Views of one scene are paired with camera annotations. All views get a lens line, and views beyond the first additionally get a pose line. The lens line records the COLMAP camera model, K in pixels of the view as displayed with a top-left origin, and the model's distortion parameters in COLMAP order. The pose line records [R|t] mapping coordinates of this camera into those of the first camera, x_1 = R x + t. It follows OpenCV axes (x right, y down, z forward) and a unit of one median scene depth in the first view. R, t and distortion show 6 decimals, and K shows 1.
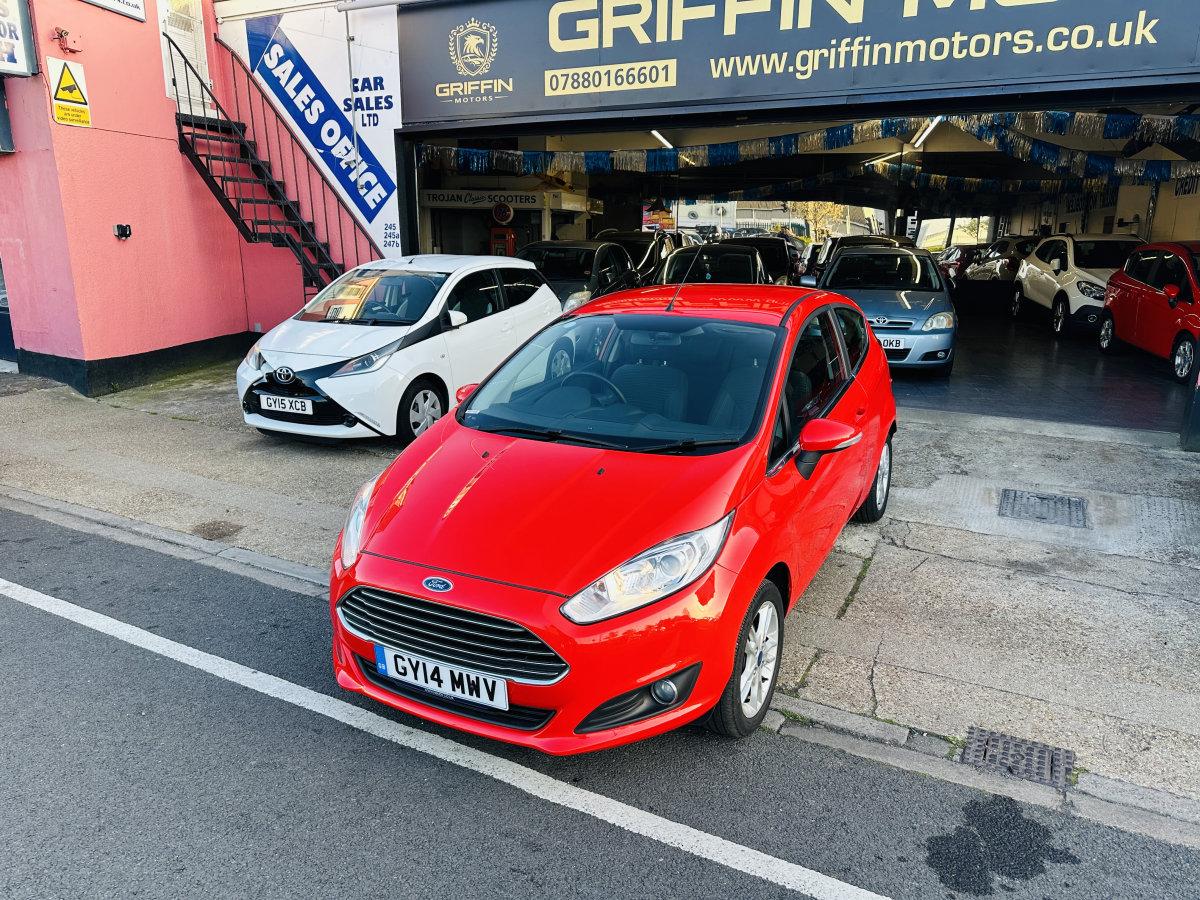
lens RADIAL K [[844.4, 0, 604.0], [0, 844.4, 452.1], [0, 0, 1]] dist [0.028521, -0.032222]
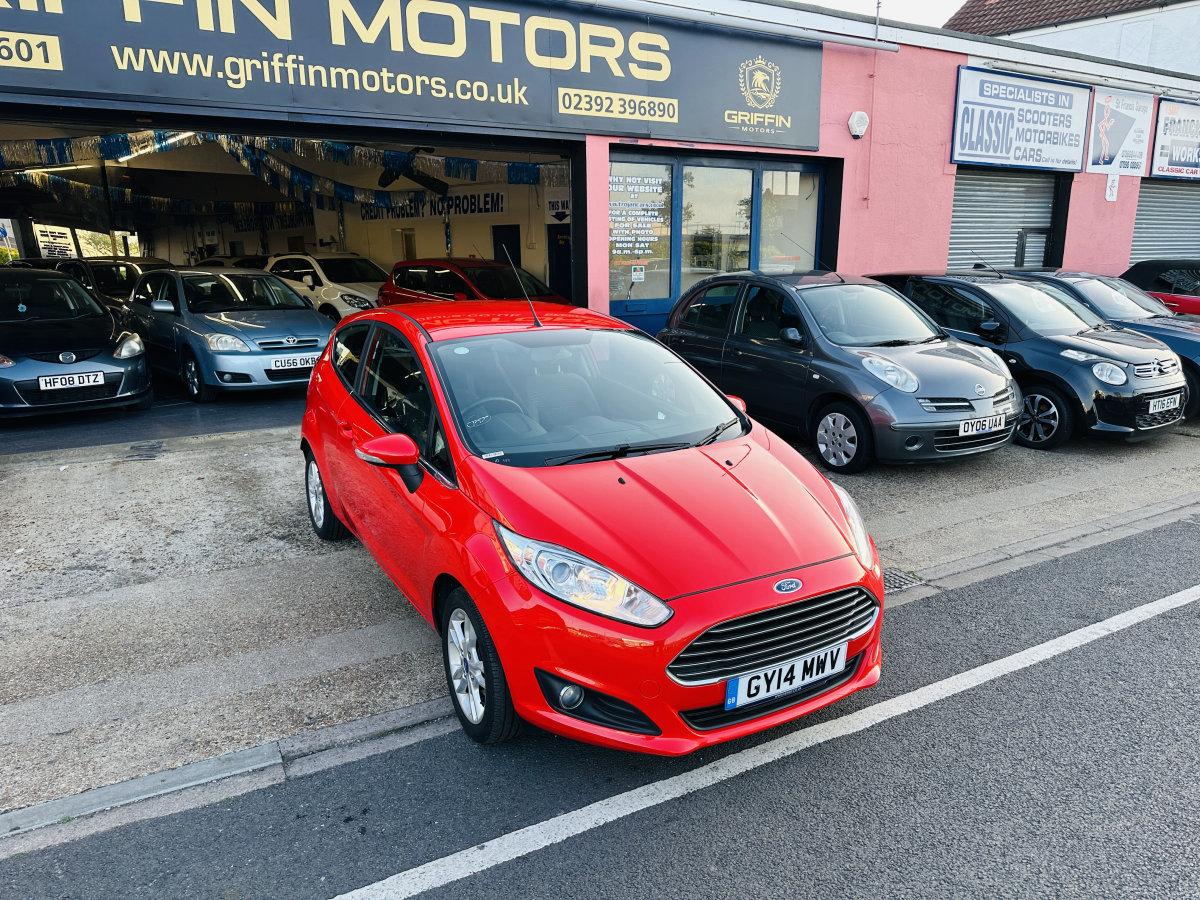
lens RADIAL K [[845.5, 0, 597.8], [0, 845.5, 451.0], [0, 0, 1]] dist [0.035732, -0.042276]
pose [[0.535698, -0.203884, 0.819426, -0.357207], [0.223697, 0.970007, 0.095109, -0.048517], [-0.814240, 0.132354, 0.565239, 0.182348]]
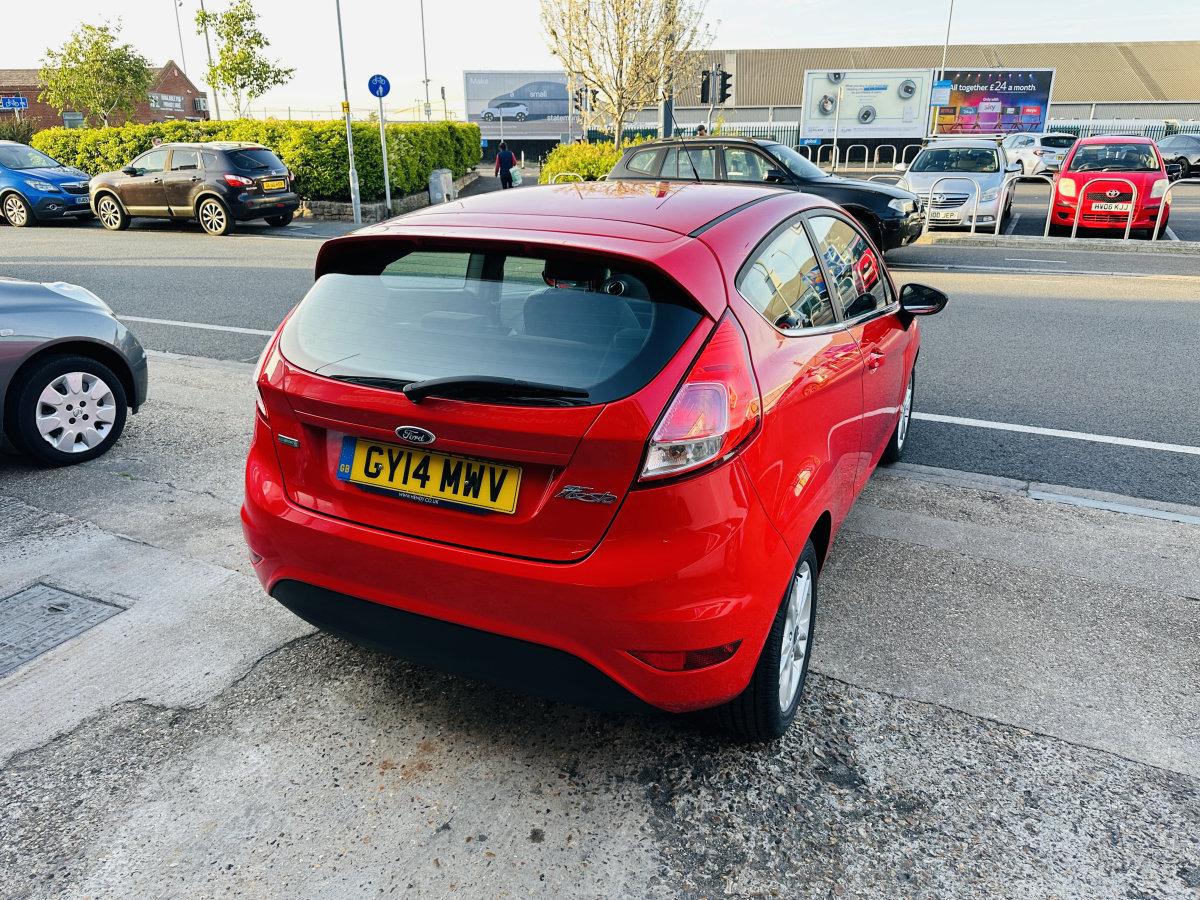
lens RADIAL K [[845.5, 0, 597.8], [0, 845.5, 451.0], [0, 0, 1]] dist [0.035732, -0.042276]
pose [[-0.999198, 0.007803, -0.039279, 0.108692], [-0.015696, 0.826050, 0.563378, -0.213837], [0.036842, 0.563543, -0.825265, 0.898372]]
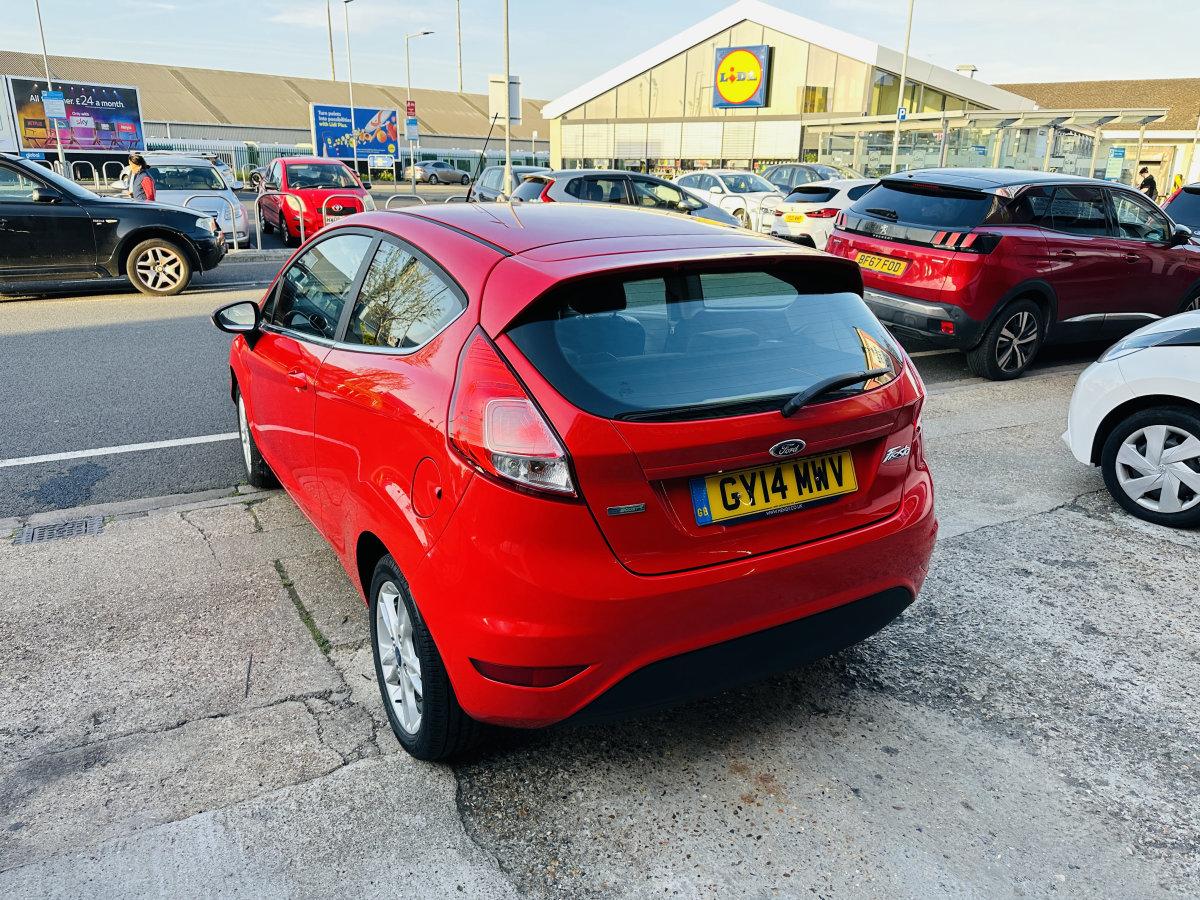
lens RADIAL K [[845.5, 0, 597.8], [0, 845.5, 451.0], [0, 0, 1]] dist [0.035732, -0.042276]
pose [[-0.532358, 0.250884, -0.808488, 0.376085], [-0.231624, 0.875455, 0.424180, -0.173622], [0.814215, 0.413080, -0.407945, 0.754417]]
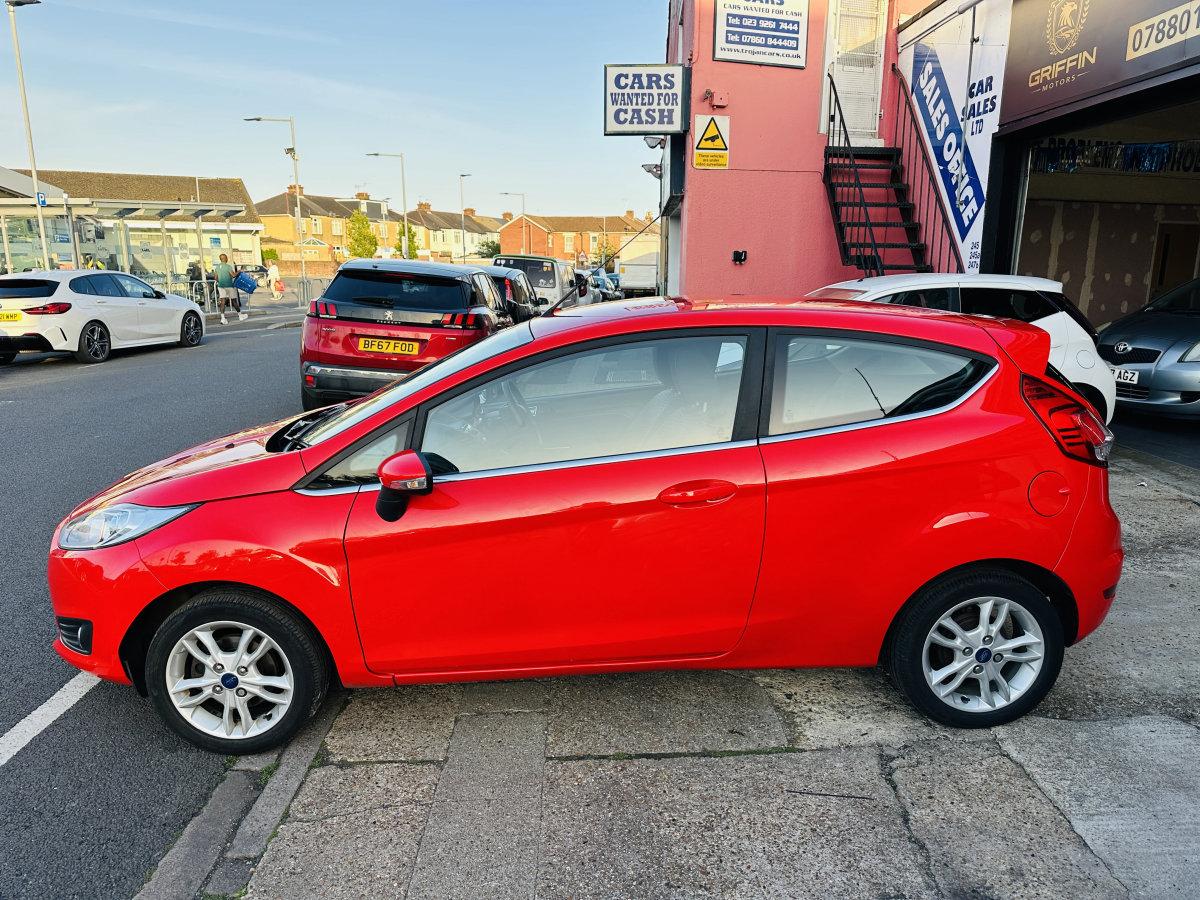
lens RADIAL K [[847.9, 0, 600.0], [0, 847.9, 450.0], [0, 0, 1]] dist [0.008832, -0.014932]
pose [[0.494247, 0.179008, -0.850692, 0.401995], [-0.216376, 0.973104, 0.079053, -0.055657], [0.841963, 0.144998, 0.519687, 0.298303]]
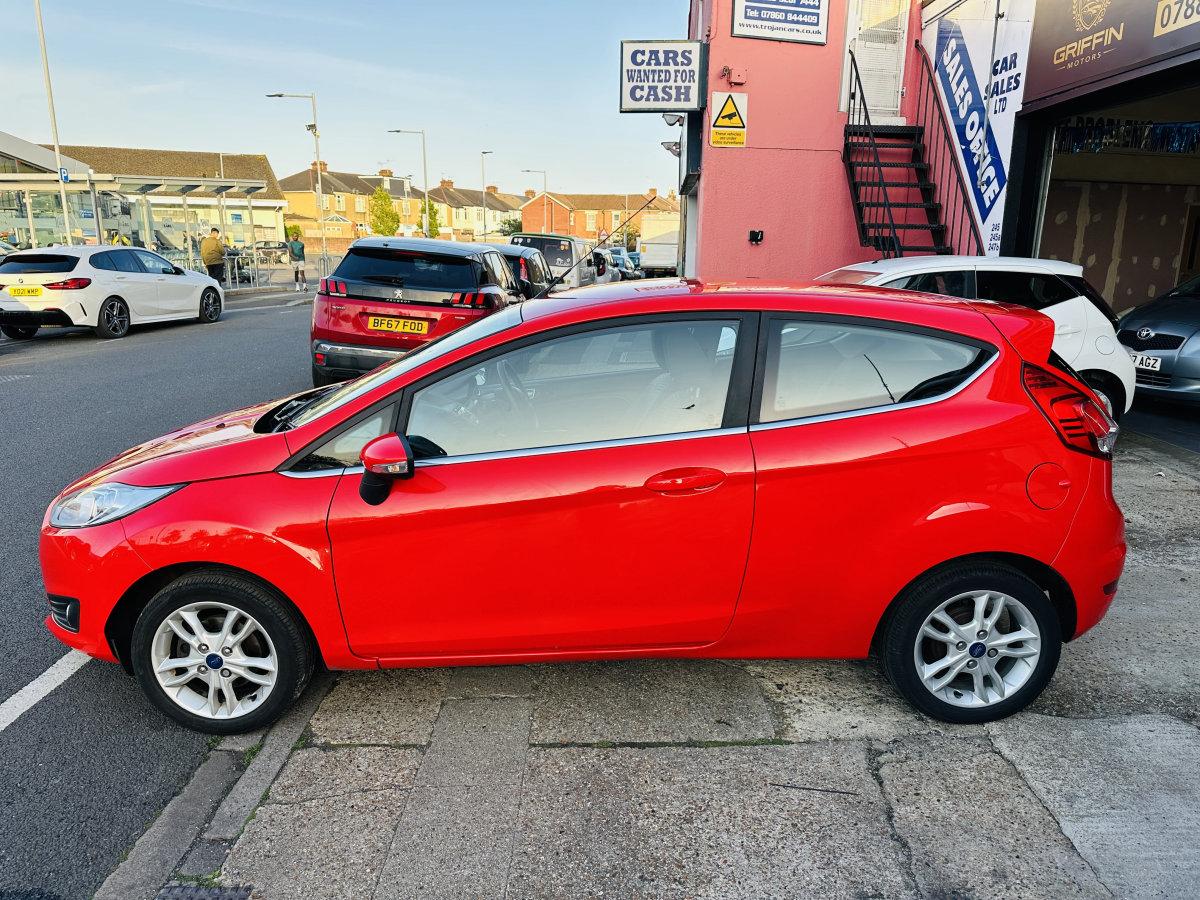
lens RADIAL K [[848.4, 0, 598.7], [0, 848.4, 444.4], [0, 0, 1]] dist [0.007022, -0.013277]
pose [[0.469938, 0.200306, -0.859672, 0.403424], [-0.226377, 0.968689, 0.101959, -0.060279], [0.853178, 0.146696, 0.500568, 0.311435]]
